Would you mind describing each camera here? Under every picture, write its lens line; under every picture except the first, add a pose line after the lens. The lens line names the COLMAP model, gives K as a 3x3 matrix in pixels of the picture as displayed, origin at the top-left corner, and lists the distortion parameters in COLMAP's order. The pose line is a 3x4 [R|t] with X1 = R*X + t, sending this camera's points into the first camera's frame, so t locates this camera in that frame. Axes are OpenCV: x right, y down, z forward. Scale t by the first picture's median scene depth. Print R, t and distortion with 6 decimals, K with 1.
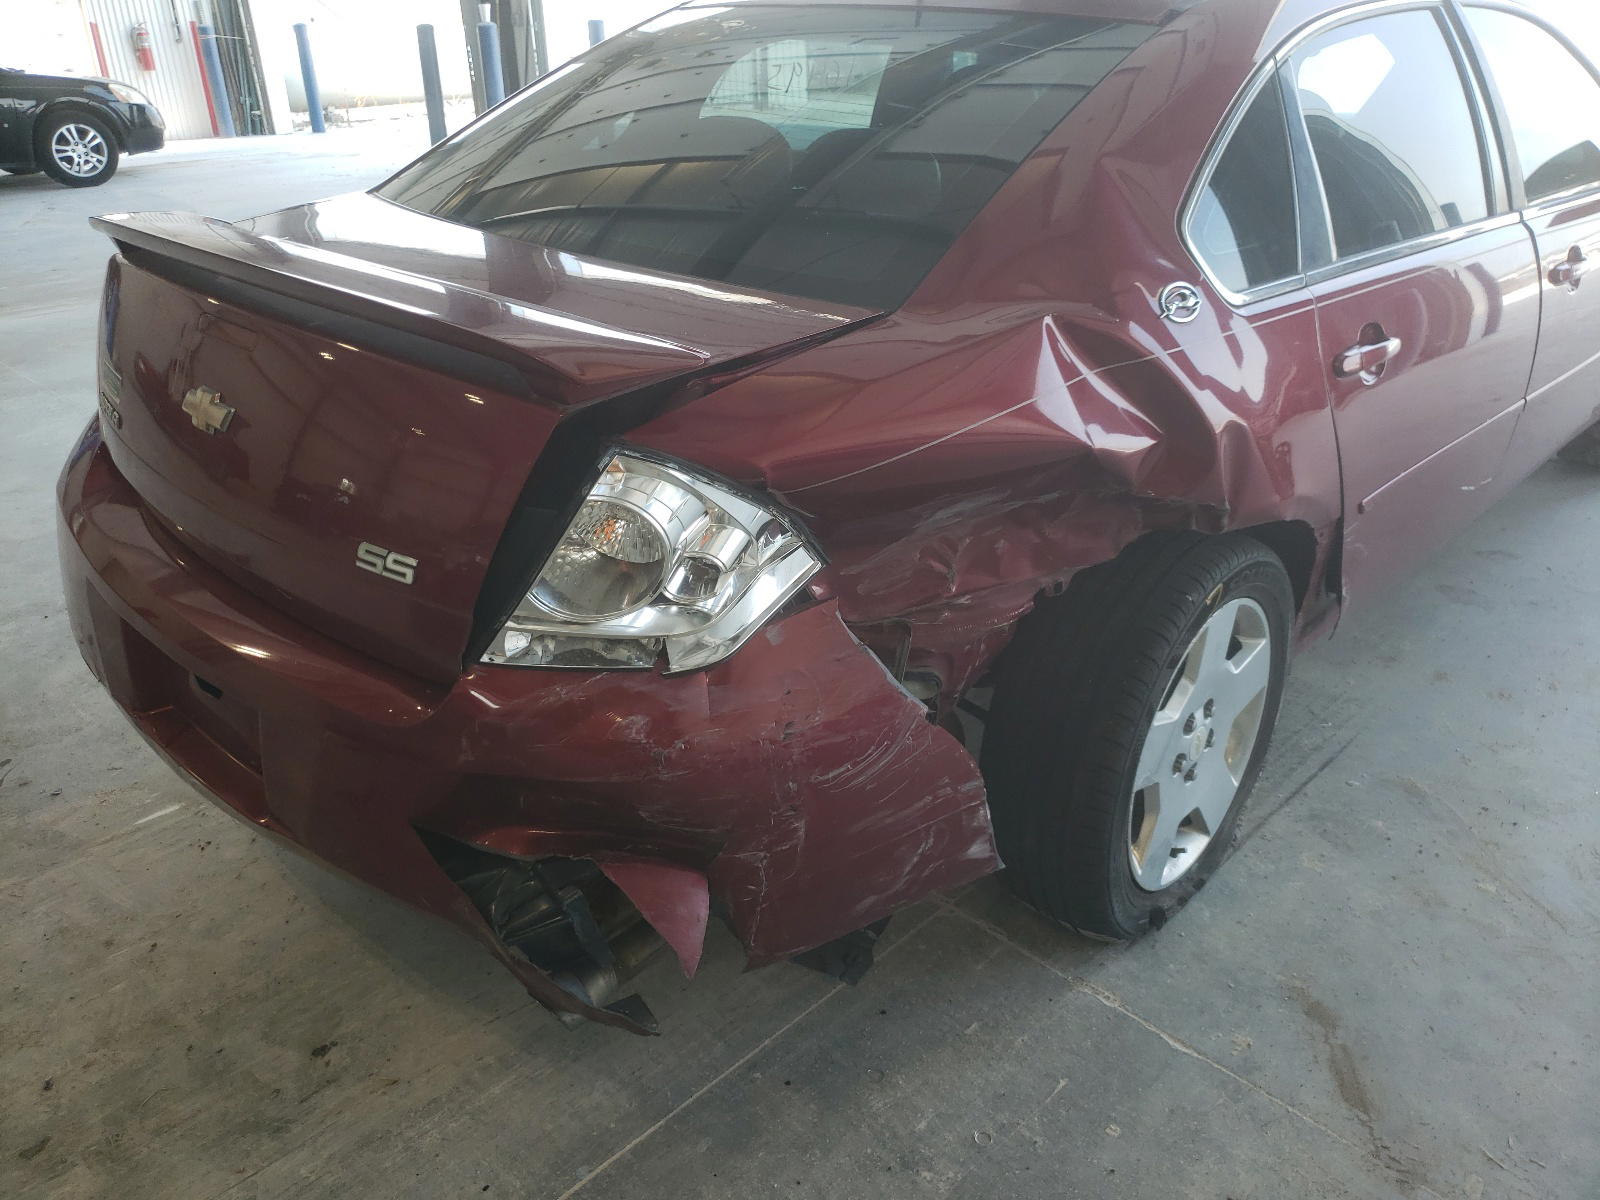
lens RADIAL K [[1196.2, 0, 800.0], [0, 1196.2, 600.0], [0, 0, 1]] dist [0.005115, 0.004865]
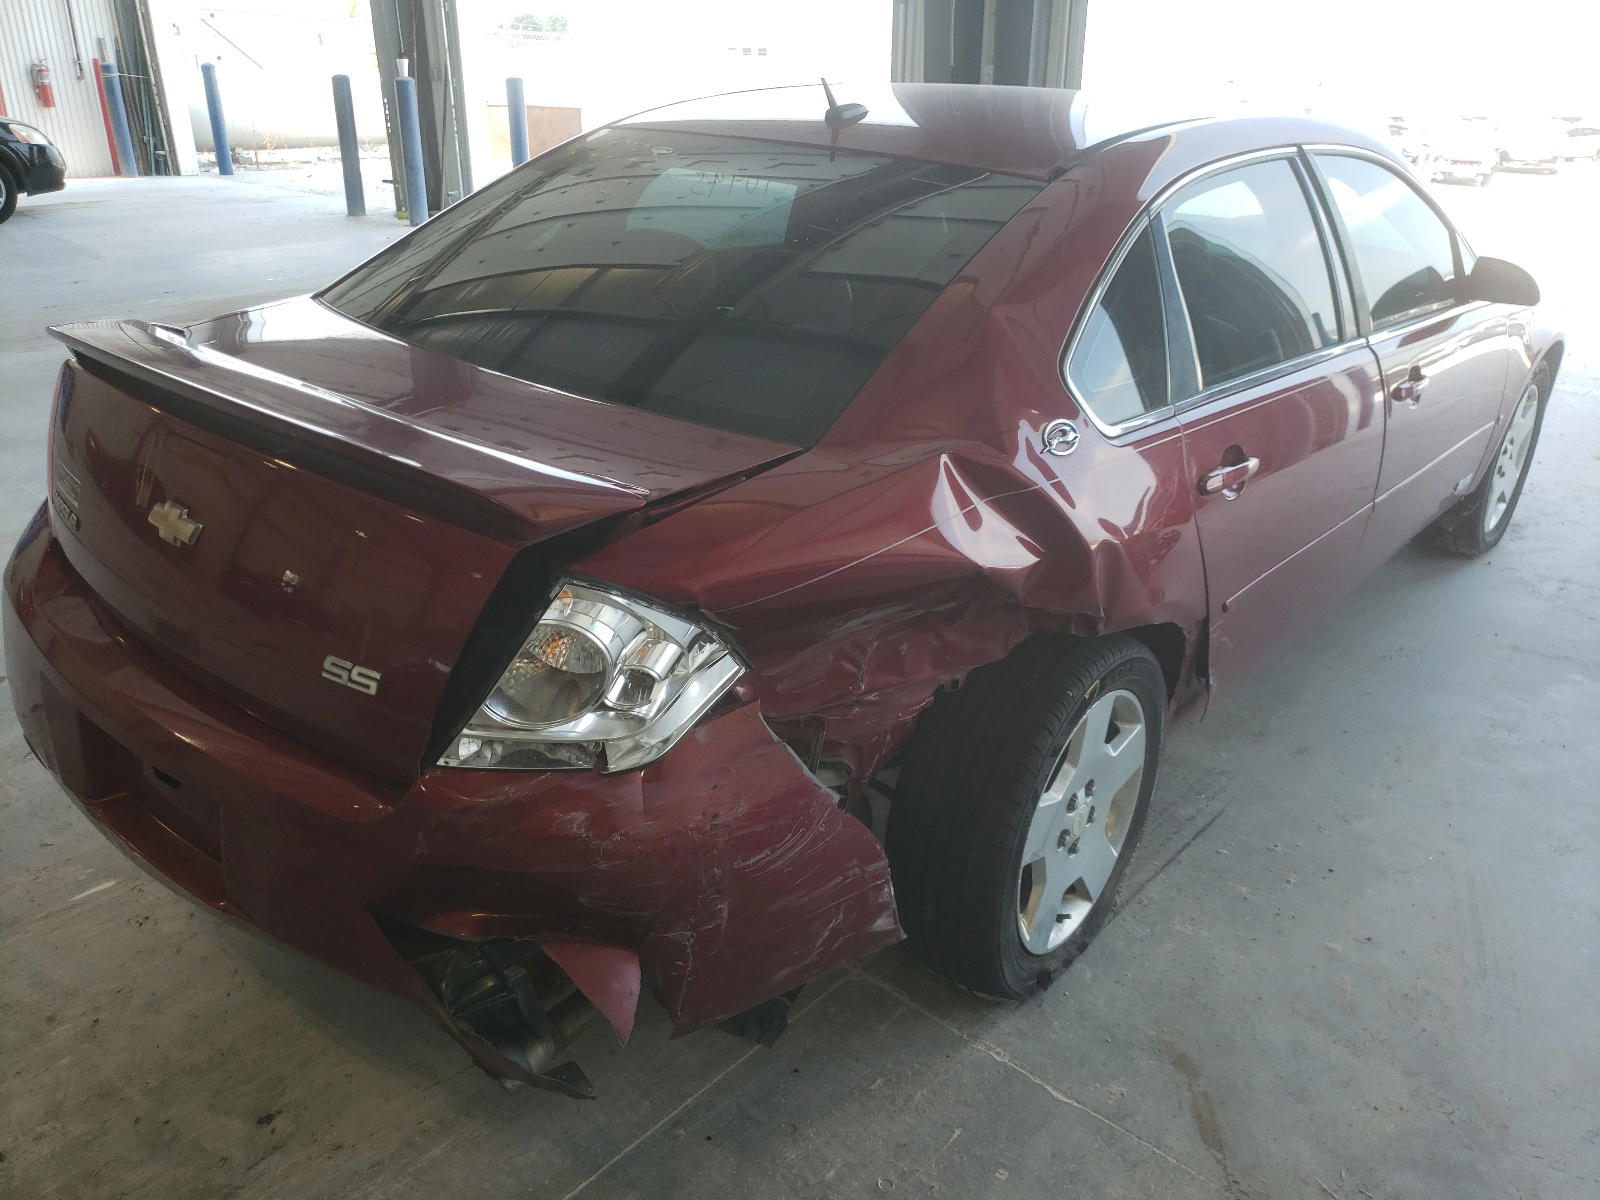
lens RADIAL K [[1258.2, 0, 800.0], [0, 1258.2, 600.0], [0, 0, 1]] dist [0.009012, 0.002444]
pose [[0.997182, 0.007109, 0.074685, -0.016487], [-0.006019, 0.999872, -0.014809, -0.070234], [-0.074780, 0.014318, 0.997097, -0.157243]]
